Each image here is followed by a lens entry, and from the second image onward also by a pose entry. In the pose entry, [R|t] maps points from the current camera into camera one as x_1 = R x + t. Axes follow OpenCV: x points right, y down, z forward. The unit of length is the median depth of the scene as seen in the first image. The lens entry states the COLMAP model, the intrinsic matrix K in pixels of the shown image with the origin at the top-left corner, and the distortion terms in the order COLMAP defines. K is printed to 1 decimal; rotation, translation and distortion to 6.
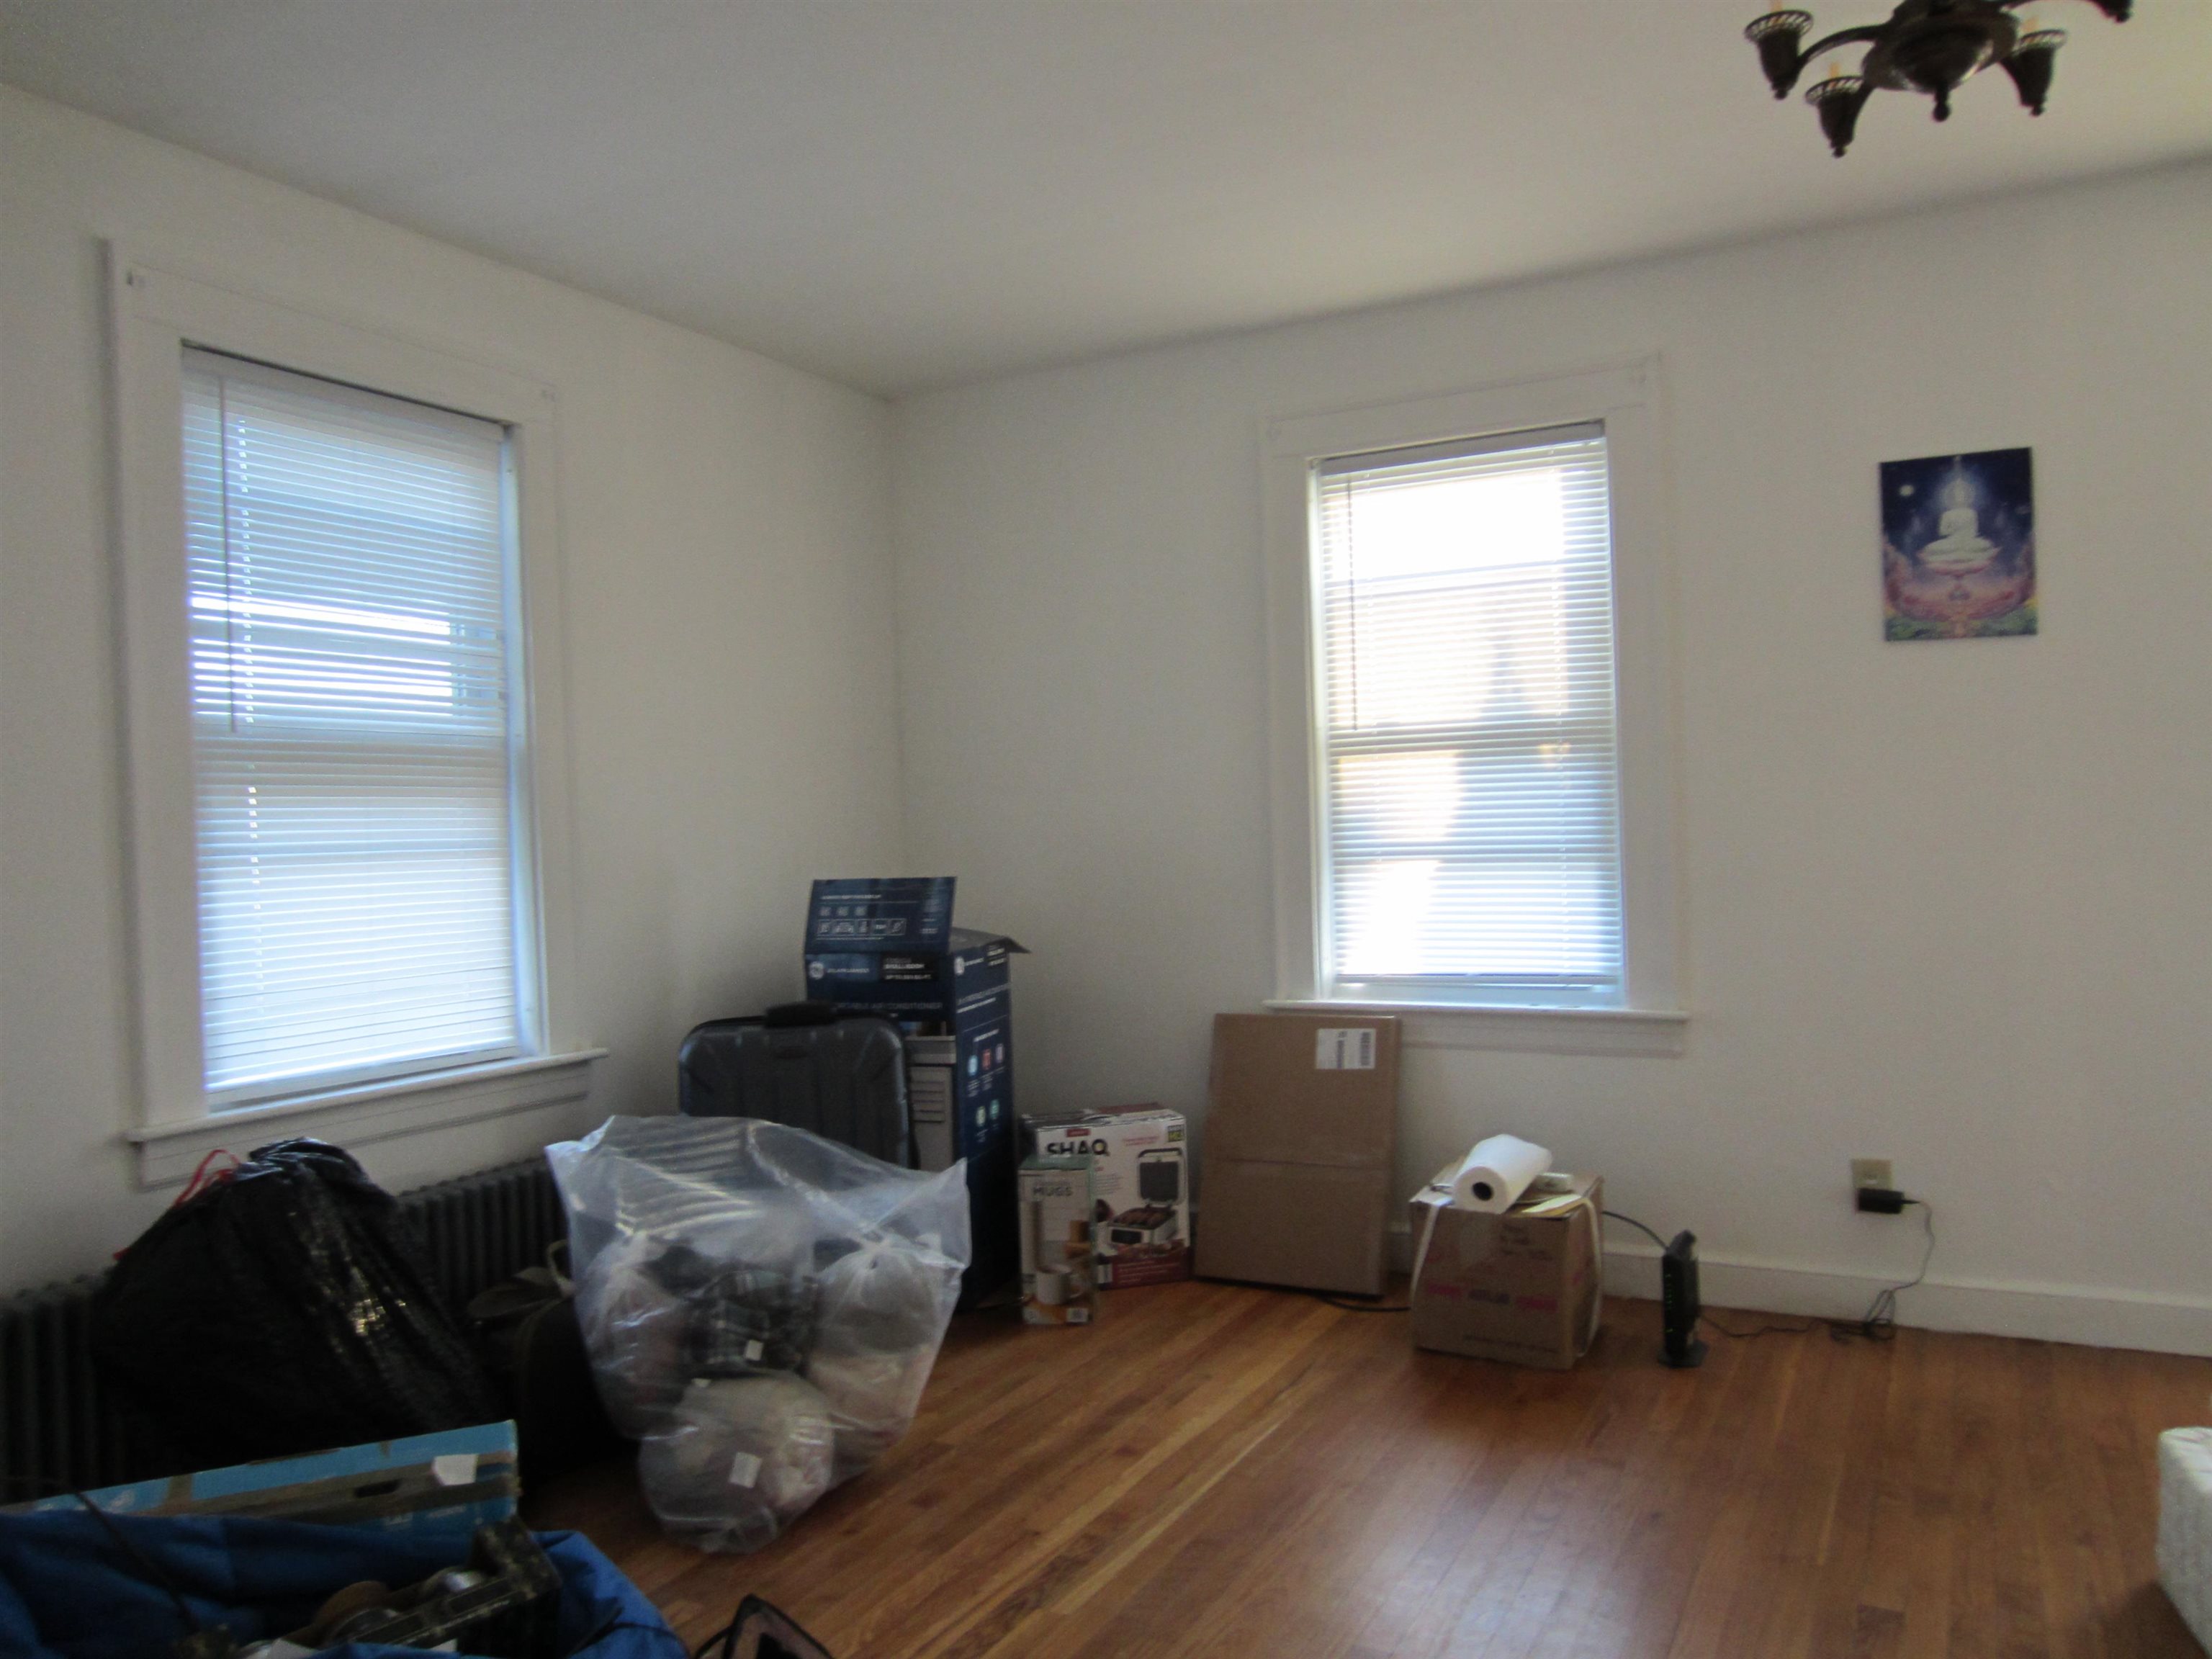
lens RADIAL K [[1569.5, 0, 1132.8], [0, 1569.5, 839.4], [0, 0, 1]] dist [-0.035445, 0.007155]
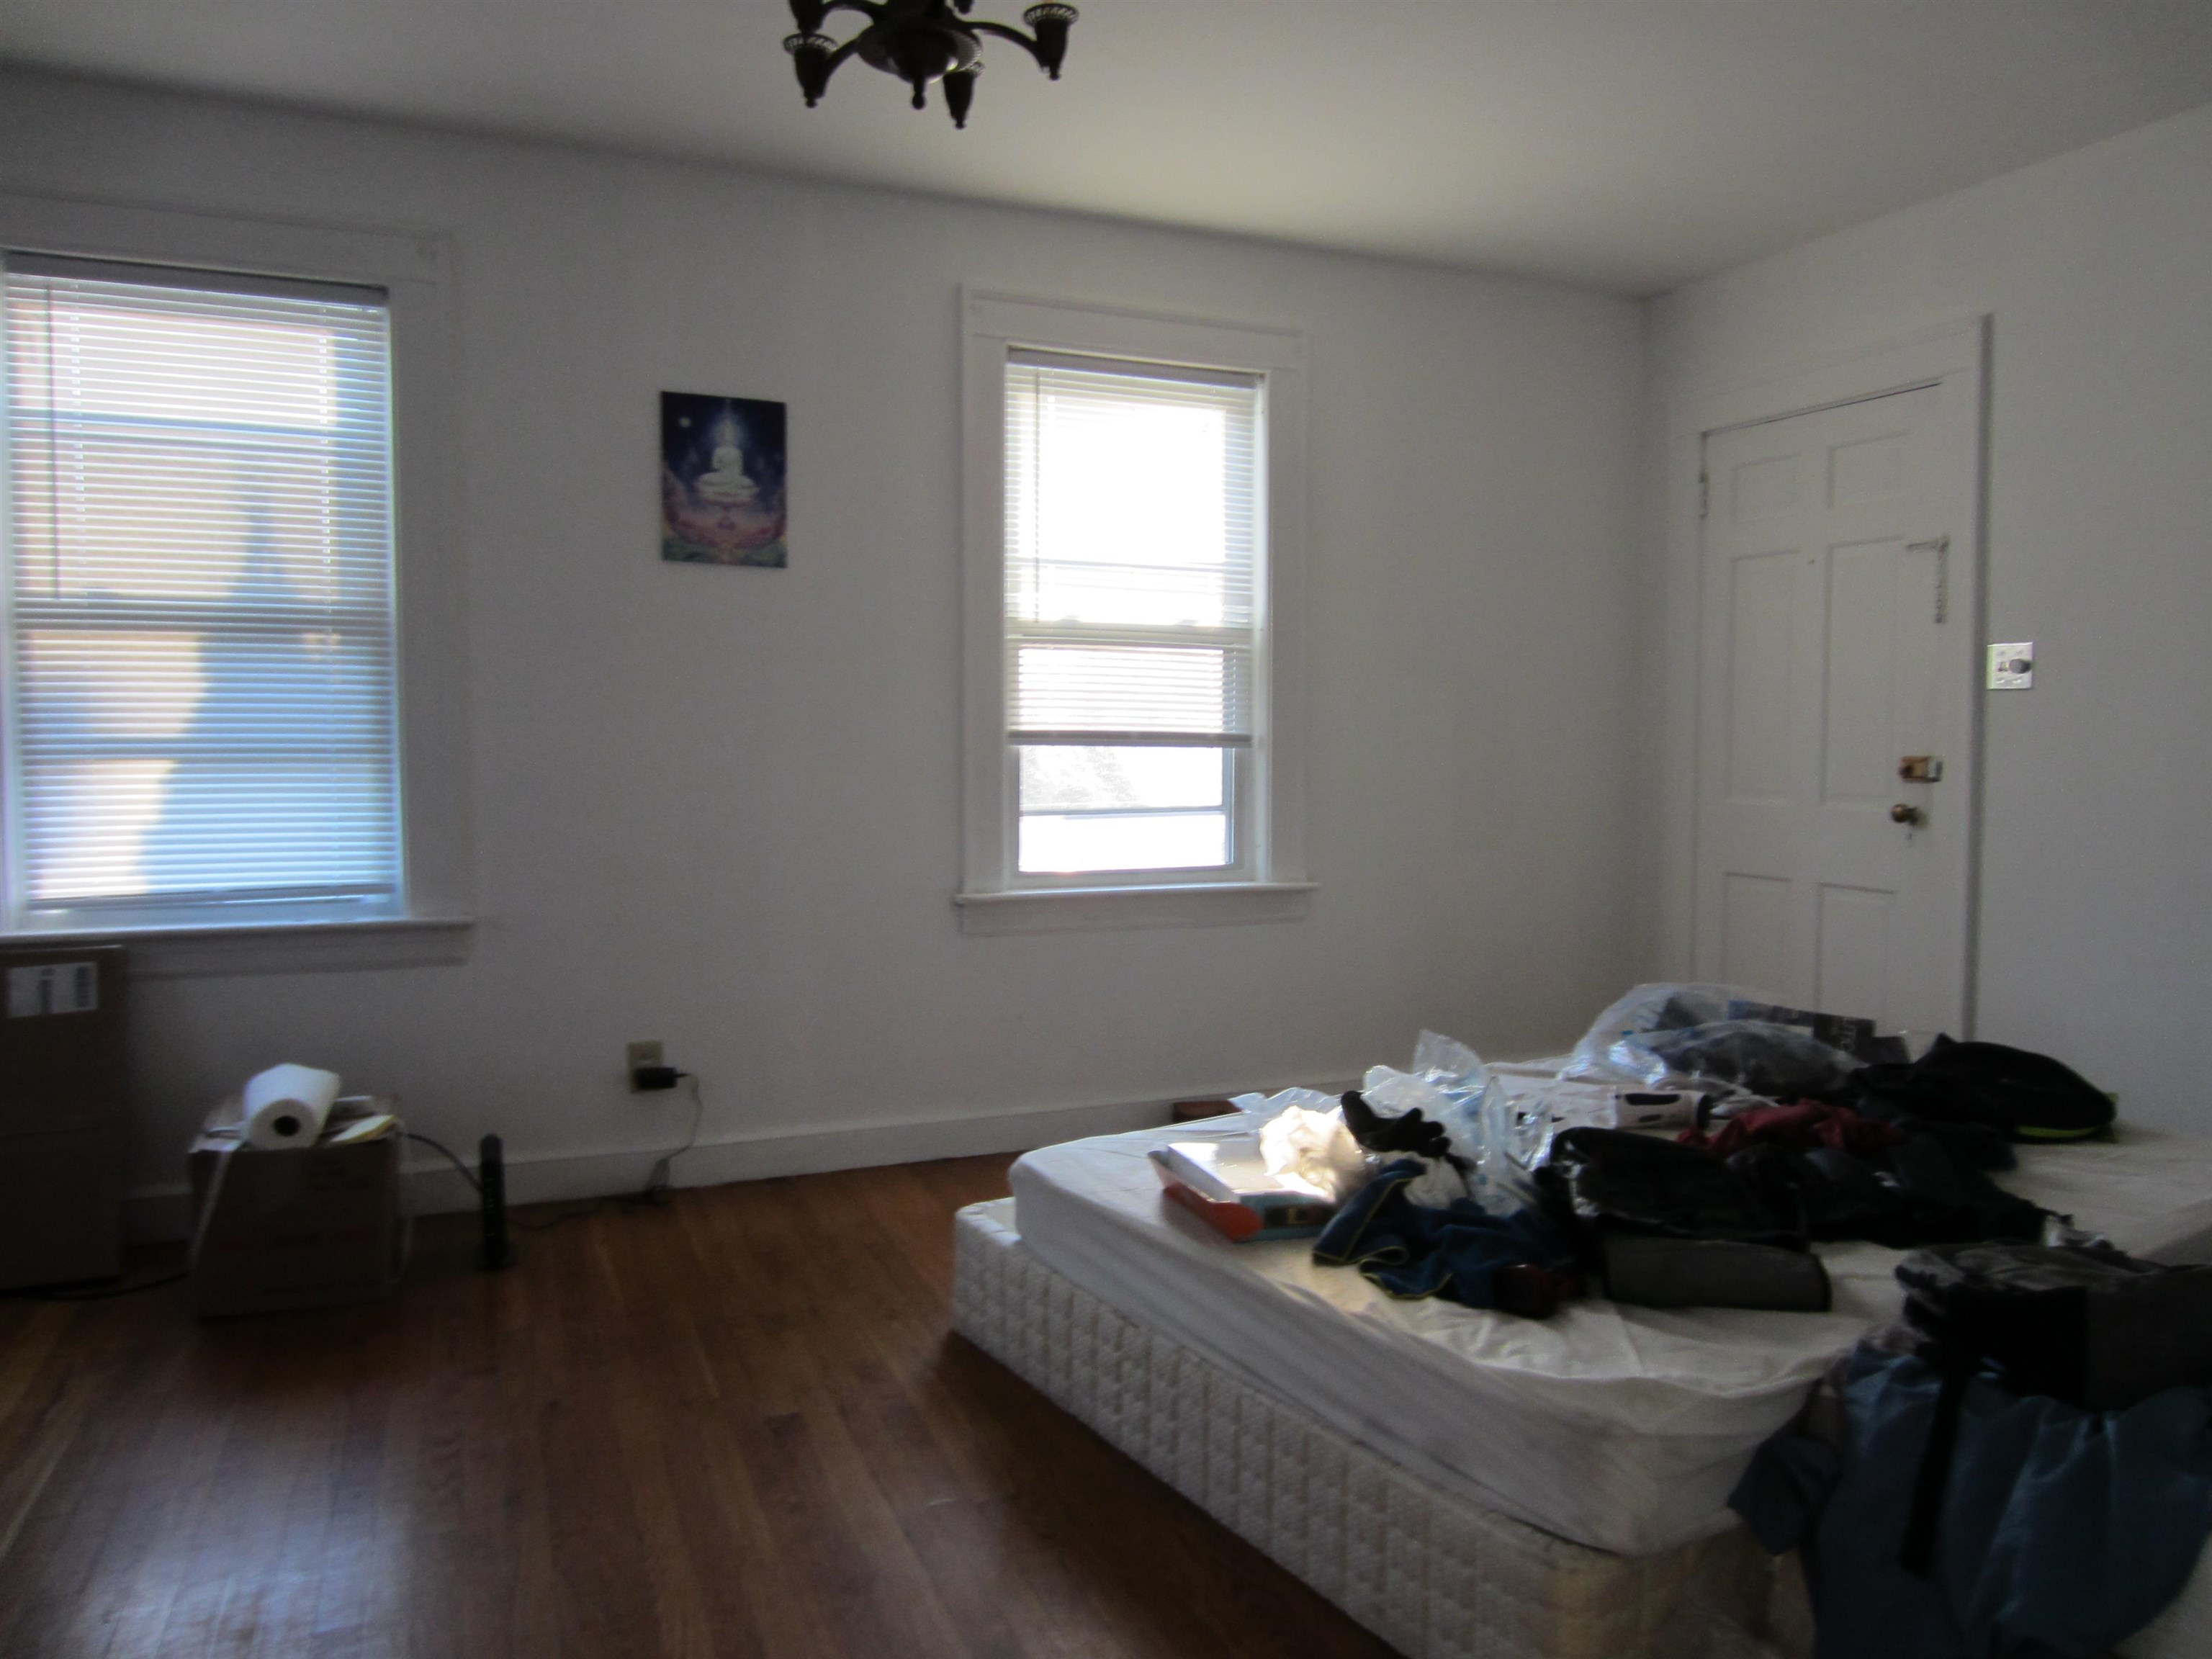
lens RADIAL K [[1584.5, 0, 1102.3], [0, 1584.5, 837.0], [0, 0, 1]] dist [-0.036531, 0.032614]
pose [[0.627860, -0.021664, 0.778025, -0.176382], [-0.012025, 0.999223, 0.037527, 0.019247], [-0.778233, -0.032918, 0.627112, 0.072895]]
